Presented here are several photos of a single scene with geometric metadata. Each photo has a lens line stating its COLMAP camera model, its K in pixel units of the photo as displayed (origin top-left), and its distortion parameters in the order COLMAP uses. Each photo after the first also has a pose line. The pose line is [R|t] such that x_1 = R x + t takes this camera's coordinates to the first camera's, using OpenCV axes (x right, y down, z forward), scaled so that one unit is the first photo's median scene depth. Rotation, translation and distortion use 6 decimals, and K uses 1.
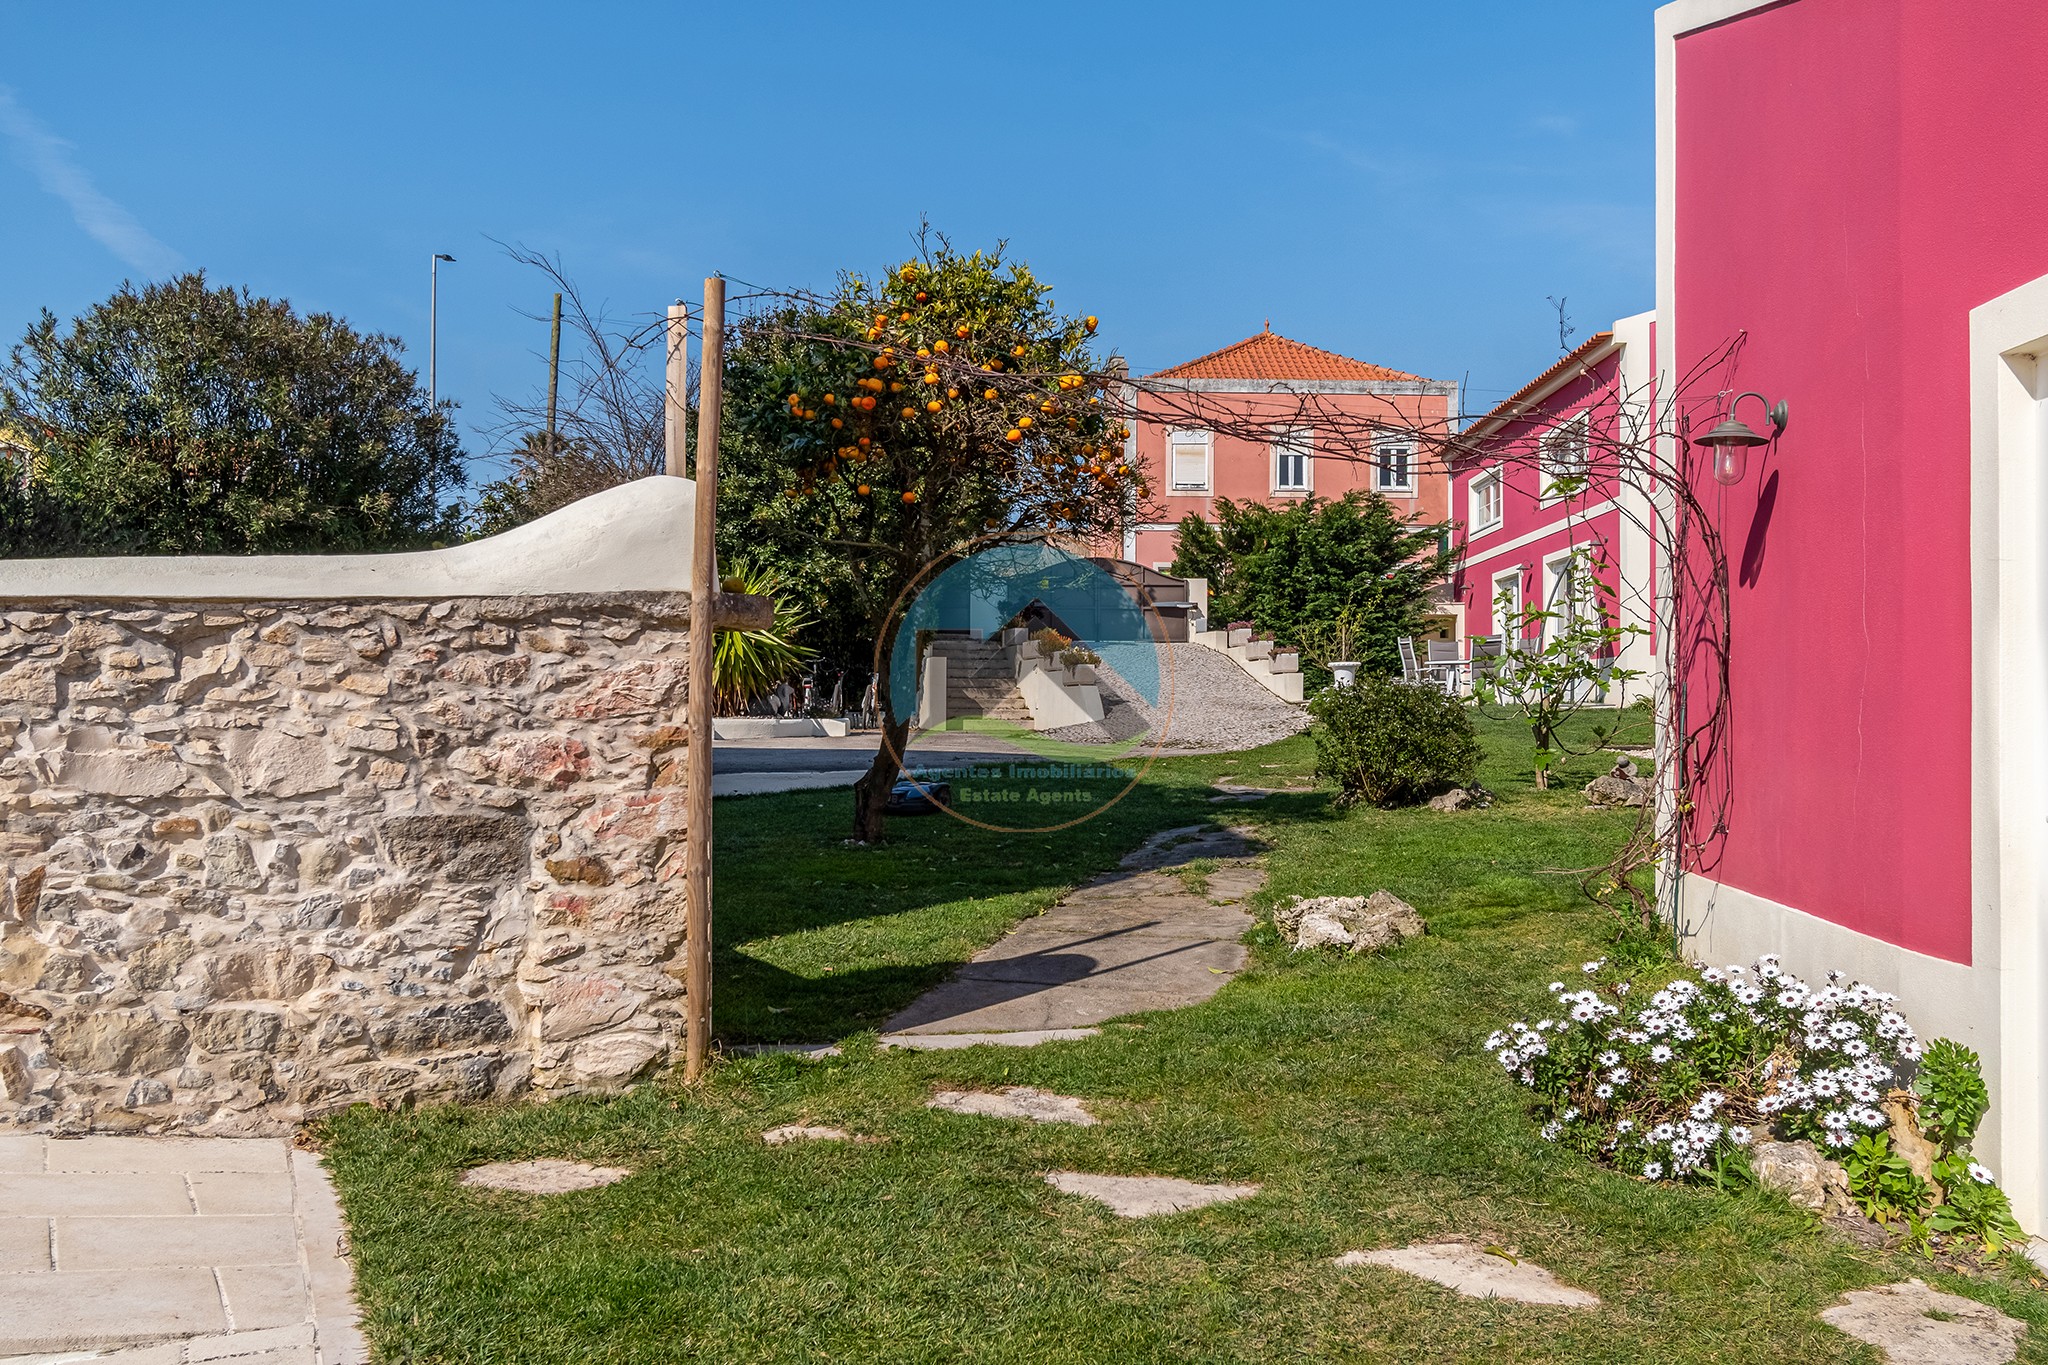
lens RADIAL K [[1701.5, 0, 1018.5], [0, 1701.5, 692.5], [0, 0, 1]] dist [-0.010600, -0.004183]
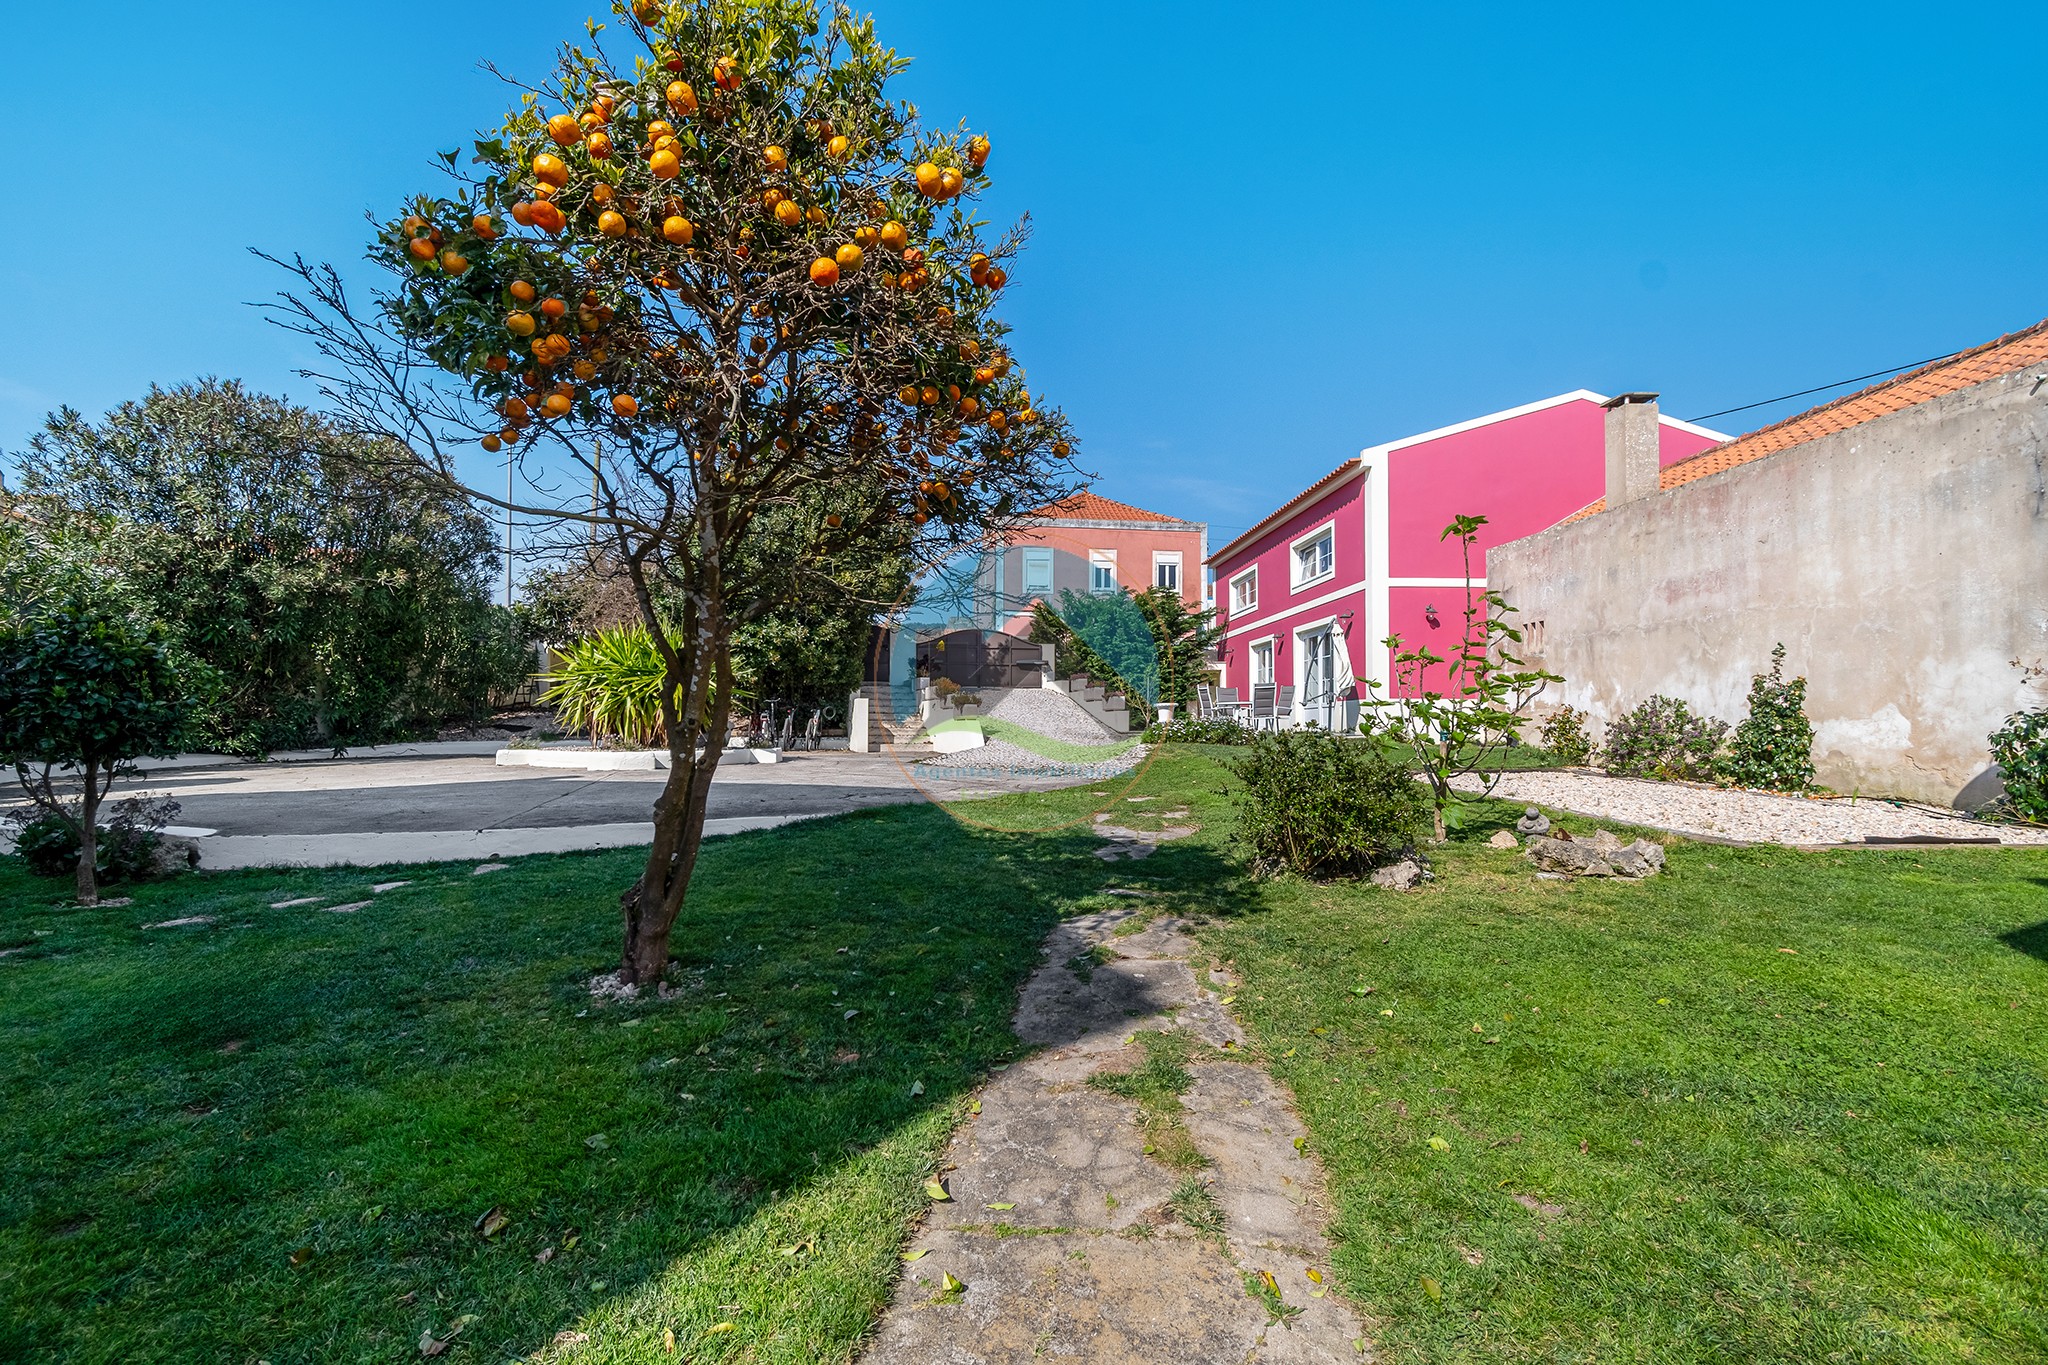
lens RADIAL K [[937.8, 0, 1017.6], [0, 937.8, 697.2], [0, 0, 1]] dist [0.000805, 0.000116]
pose [[0.996078, 0.001976, 0.088461, 0.050626], [-0.000233, 0.999806, -0.019704, -0.034112], [-0.088482, 0.019606, 0.995885, 1.215652]]
